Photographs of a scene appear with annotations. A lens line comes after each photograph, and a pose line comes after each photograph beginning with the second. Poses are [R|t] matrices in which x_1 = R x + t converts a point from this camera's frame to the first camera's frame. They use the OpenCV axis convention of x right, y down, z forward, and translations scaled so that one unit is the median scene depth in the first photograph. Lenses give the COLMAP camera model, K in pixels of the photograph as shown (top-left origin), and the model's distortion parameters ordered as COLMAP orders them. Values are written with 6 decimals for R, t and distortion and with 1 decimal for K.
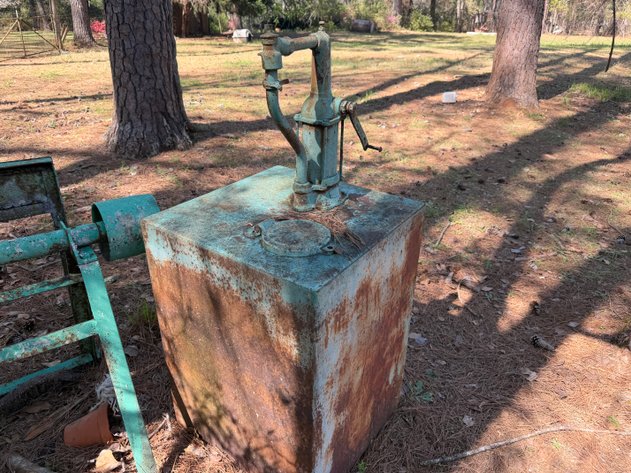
lens RADIAL K [[510.2, 0, 316.1], [0, 510.2, 251.4], [0, 0, 1]] dist [0.067237, -0.135968]
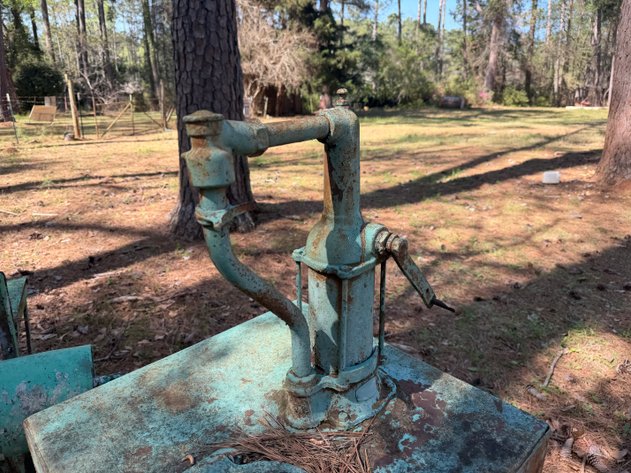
lens RADIAL K [[508.2, 0, 297.8], [0, 508.2, 236.5], [0, 0, 1]] dist [0.051161, -0.116161]
pose [[0.979167, 0.033435, -0.200287, 0.017180], [-0.065041, 0.986026, -0.153373, -0.047338], [0.192360, 0.163205, 0.967658, 0.112141]]
